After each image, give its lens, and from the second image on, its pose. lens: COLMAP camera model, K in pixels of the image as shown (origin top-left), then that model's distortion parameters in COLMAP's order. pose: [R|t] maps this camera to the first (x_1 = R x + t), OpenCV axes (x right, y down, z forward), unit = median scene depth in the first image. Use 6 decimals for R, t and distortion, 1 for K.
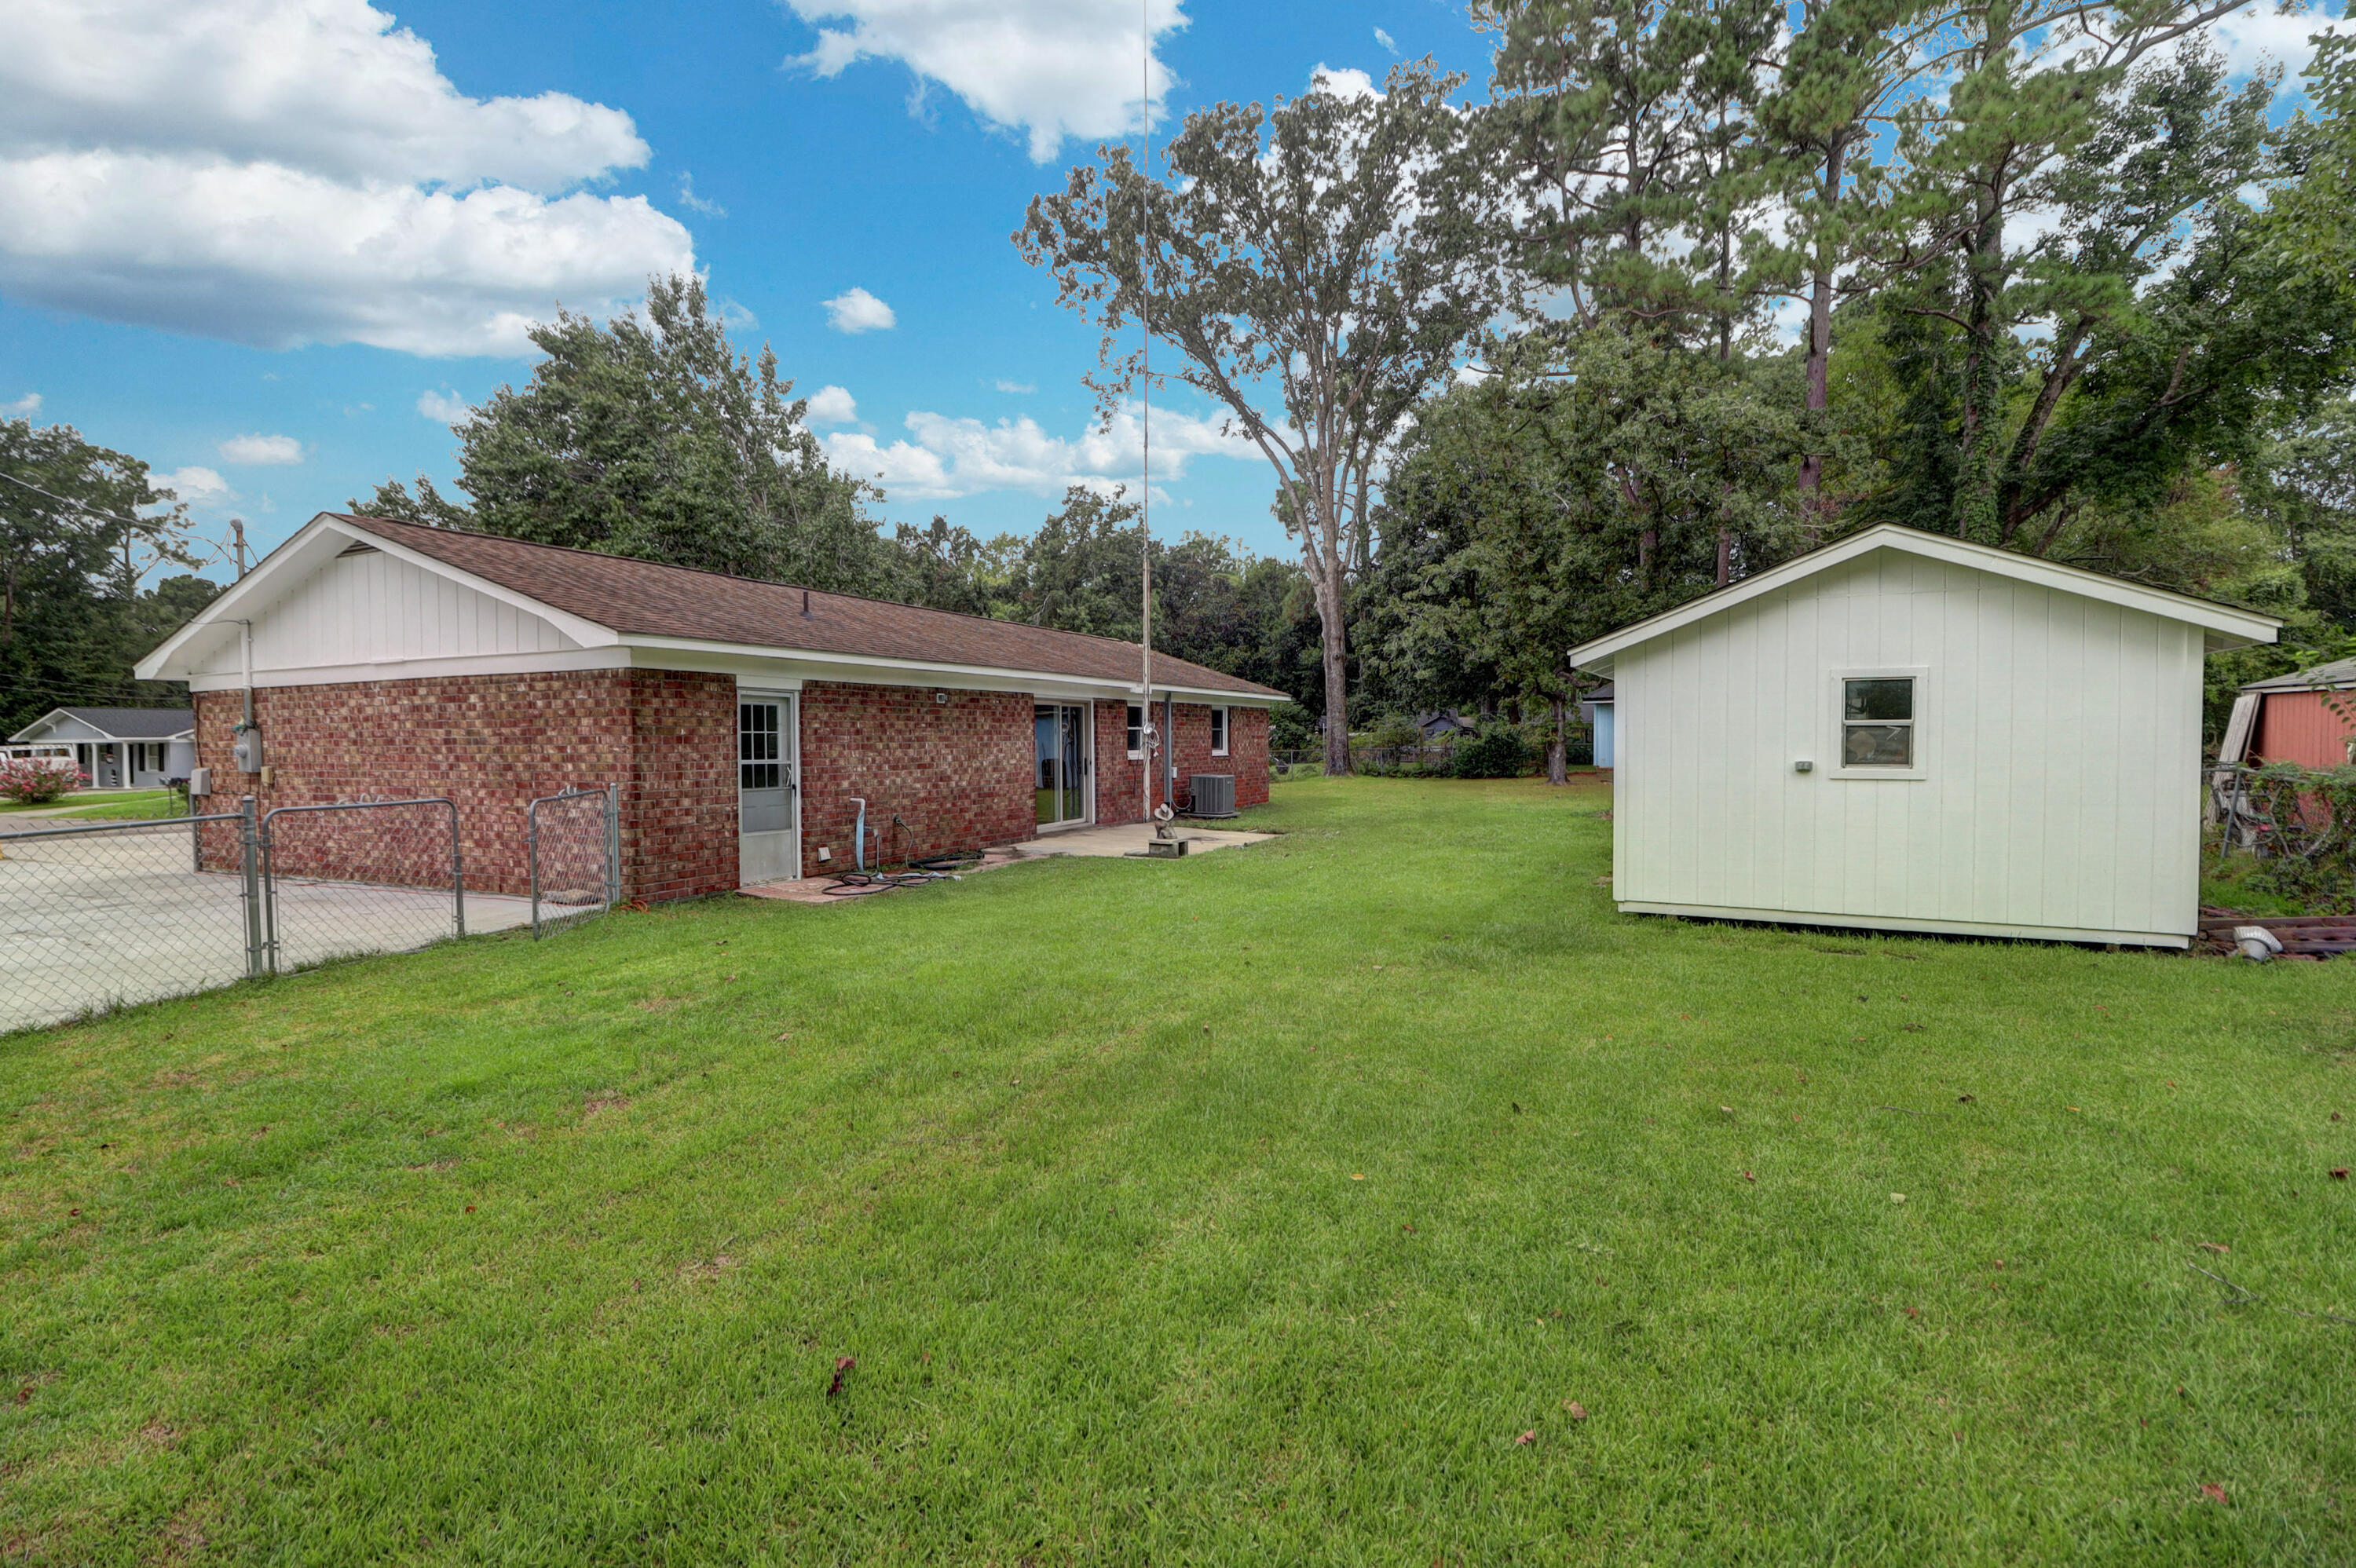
lens RADIAL K [[1056.3, 0, 1190.2], [0, 1056.3, 789.3], [0, 0, 1]] dist [-0.007669, -0.006346]
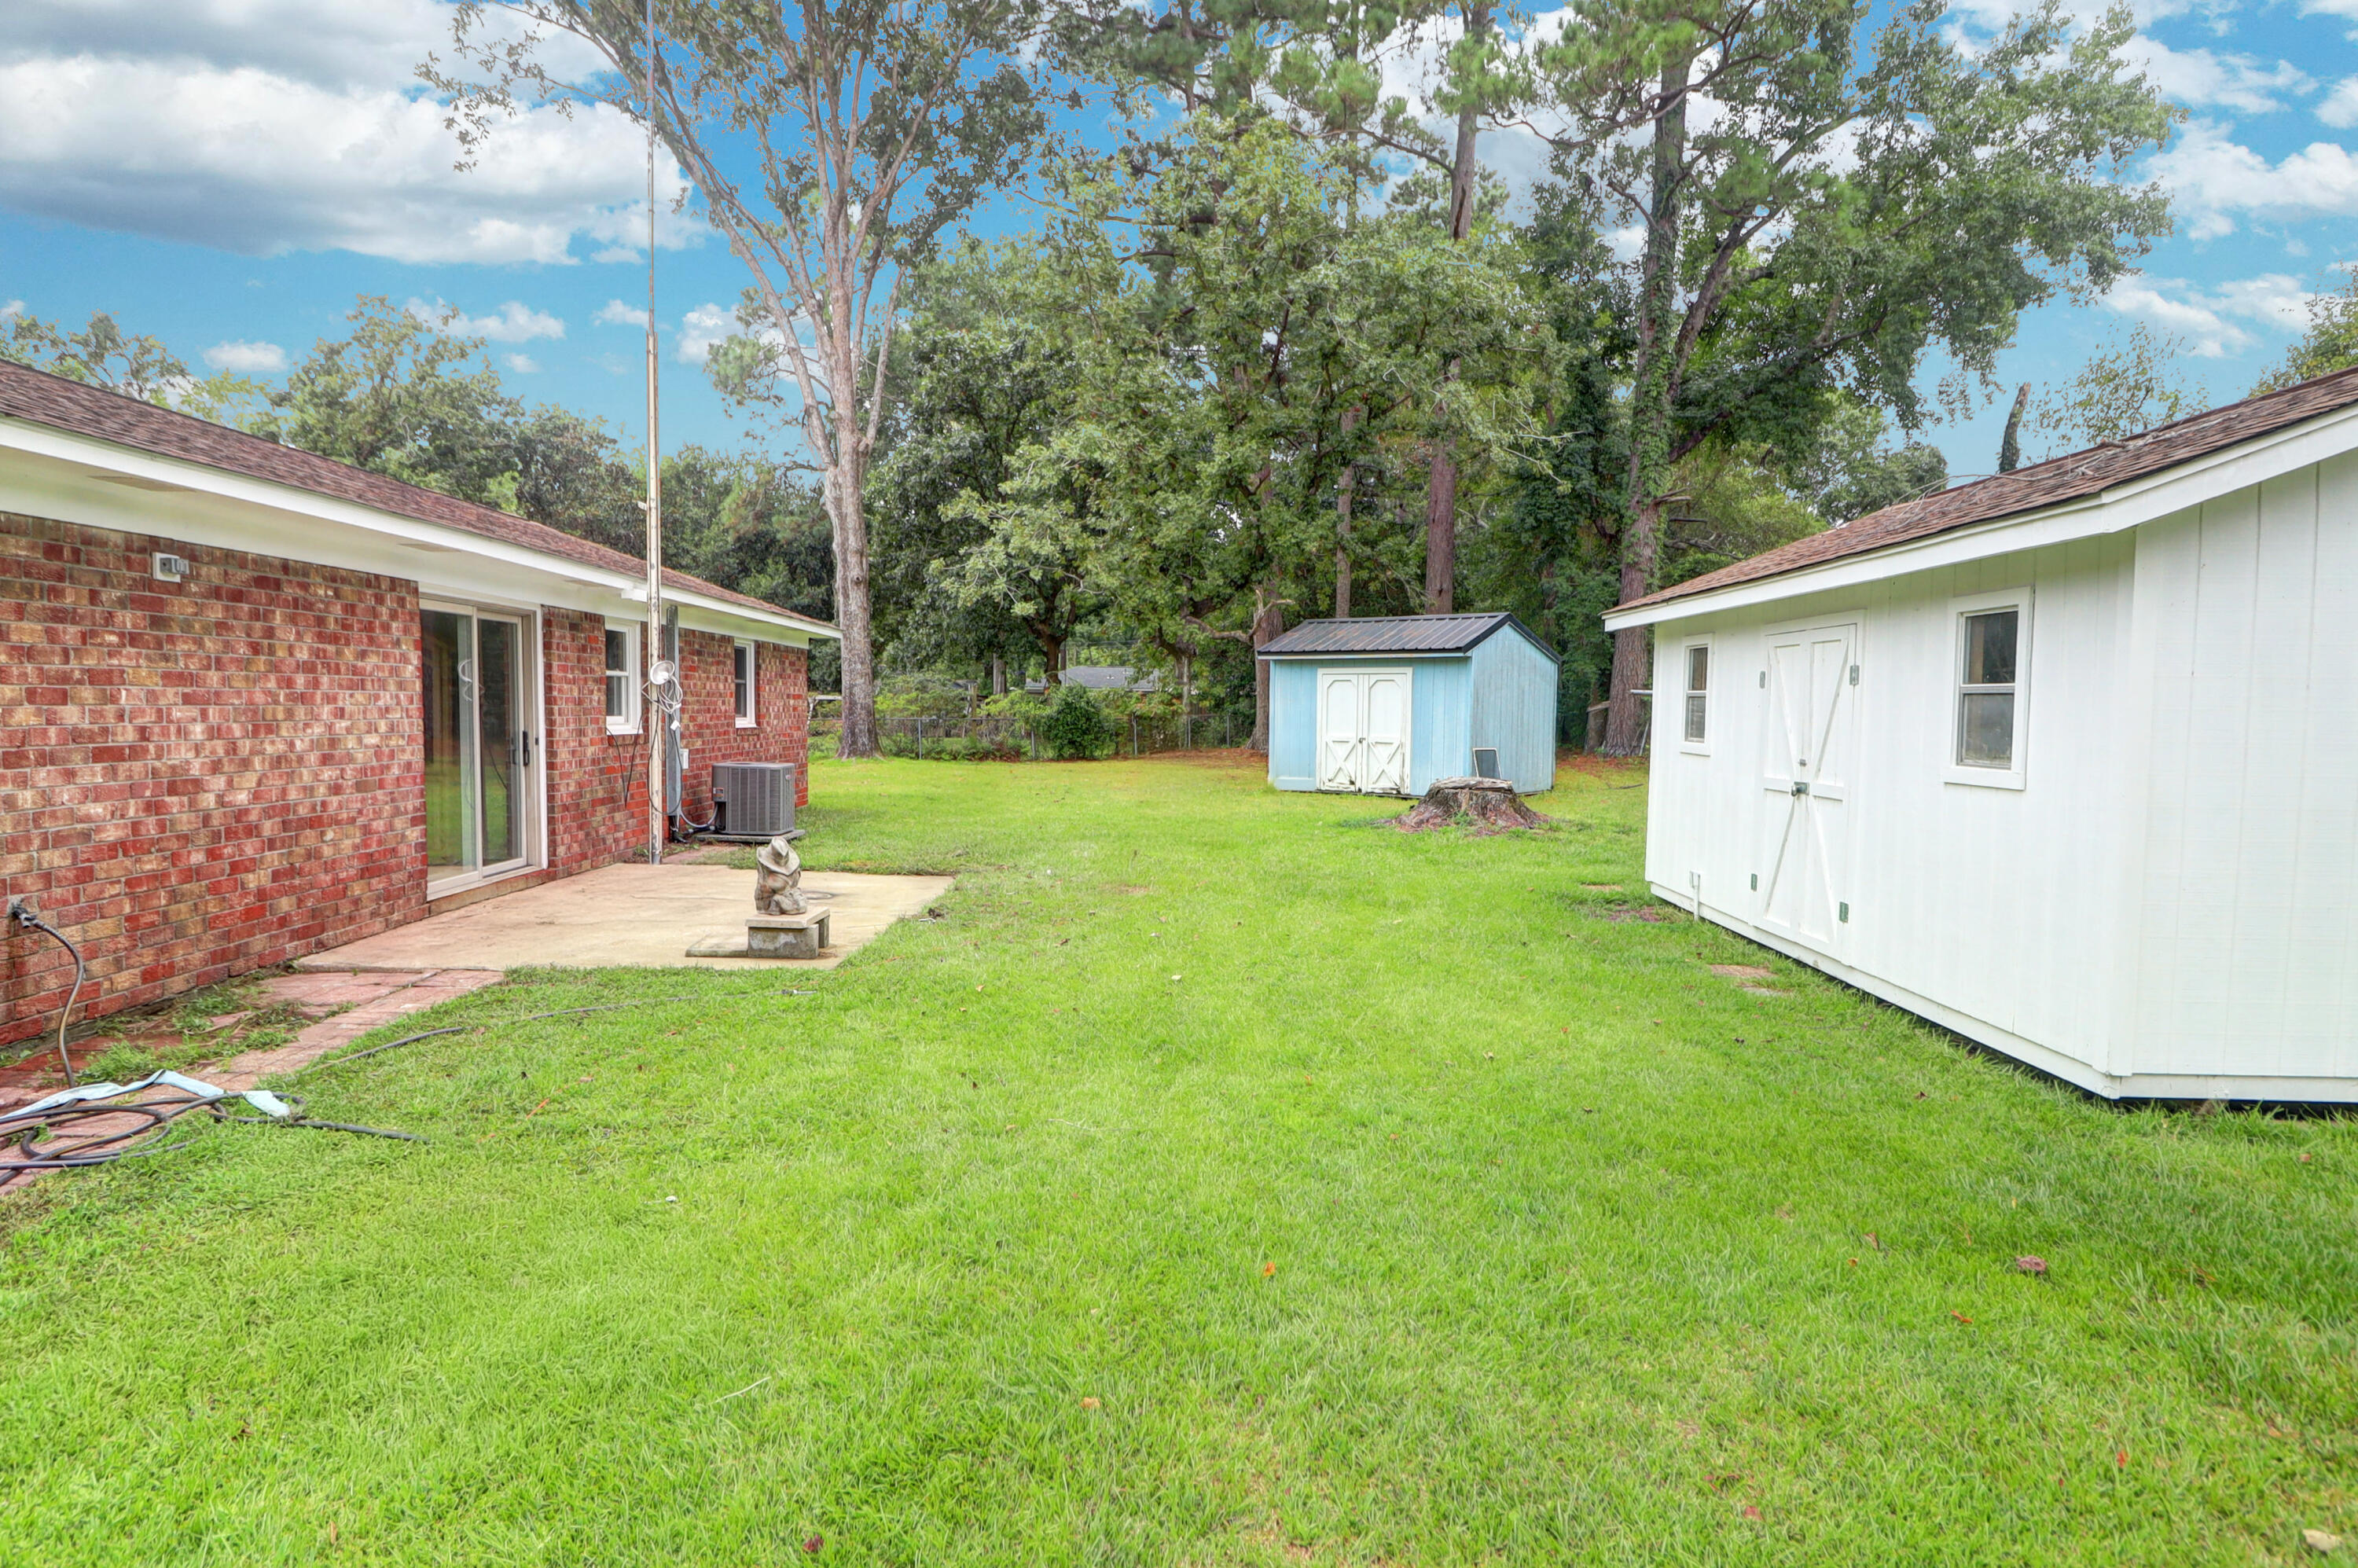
lens RADIAL K [[1299.1, 0, 1164.9], [0, 1299.1, 794.7], [0, 0, 1]] dist [0.004070, -0.010776]
pose [[0.899273, -0.012139, 0.437220, -0.121032], [0.003286, 0.999774, 0.020999, -0.015661], [-0.437376, -0.017447, 0.899109, 0.436944]]
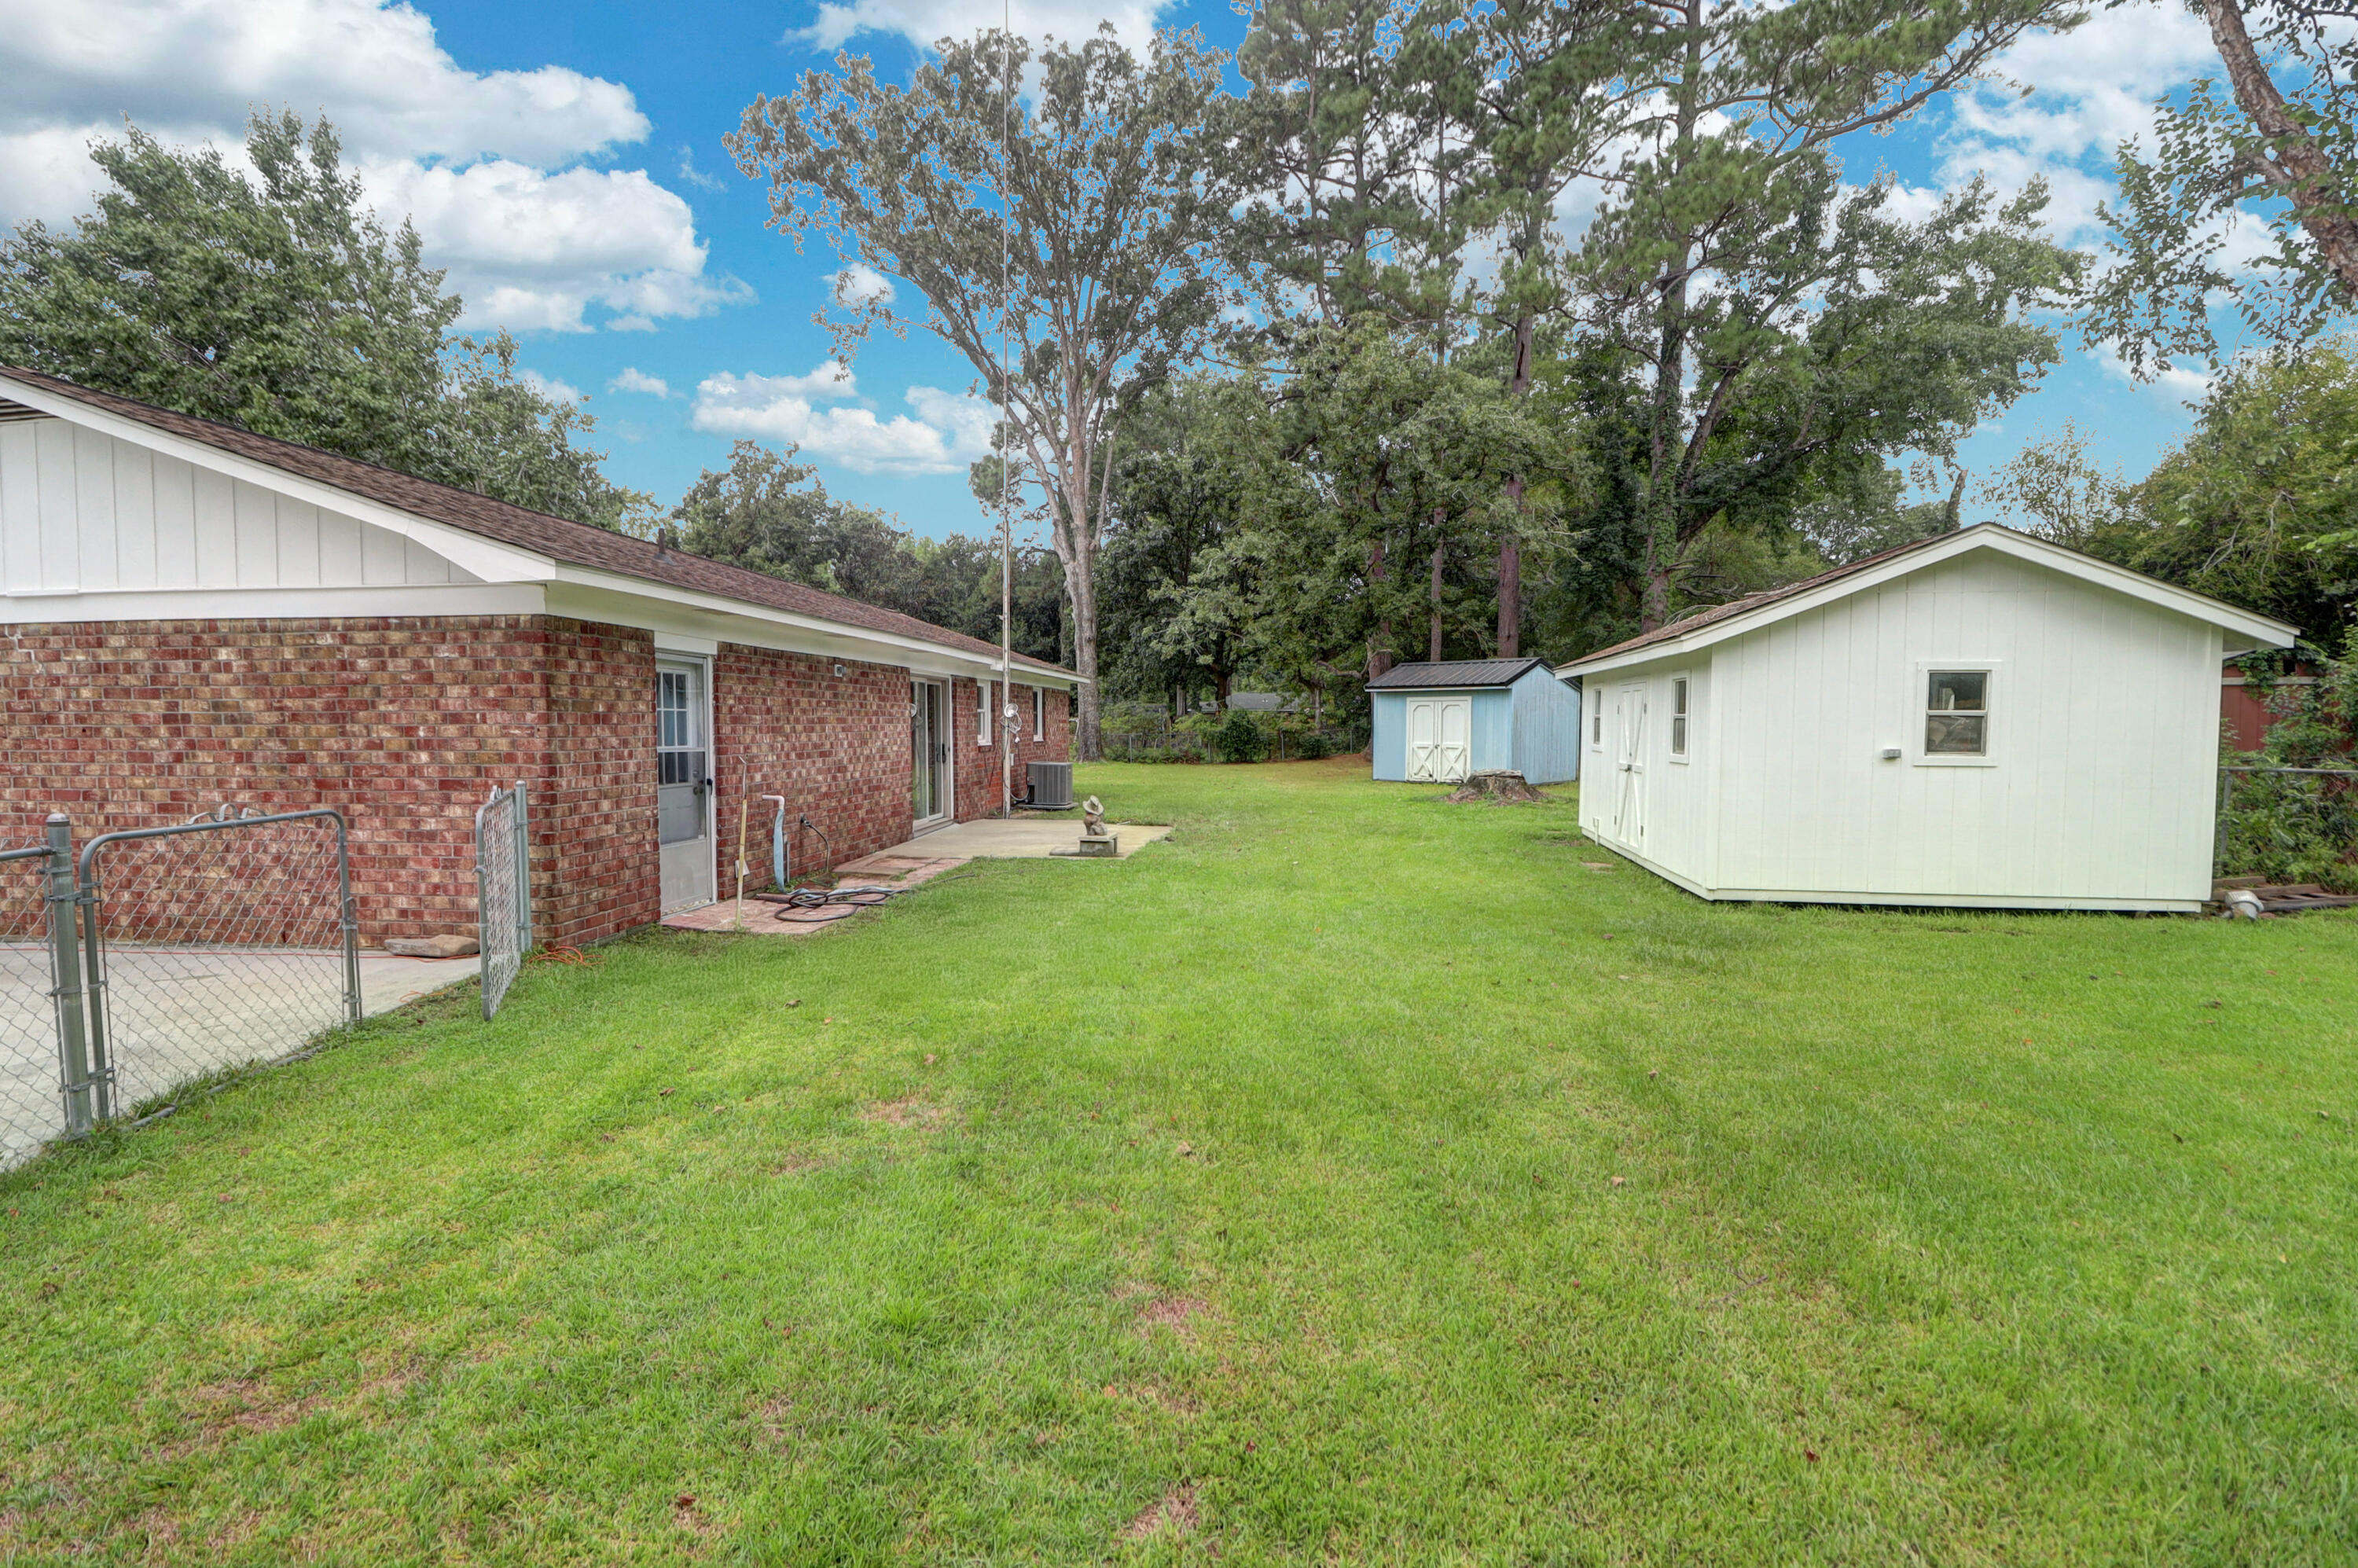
lens RADIAL K [[1057.3, 0, 1175.1], [0, 1057.3, 794.6], [0, 0, 1]] dist [-0.007669, -0.006346]
pose [[0.947550, -0.014106, 0.319295, -0.247855], [0.008005, 0.999760, 0.020411, -0.004972], [-0.319506, -0.016784, 0.947435, 0.139356]]
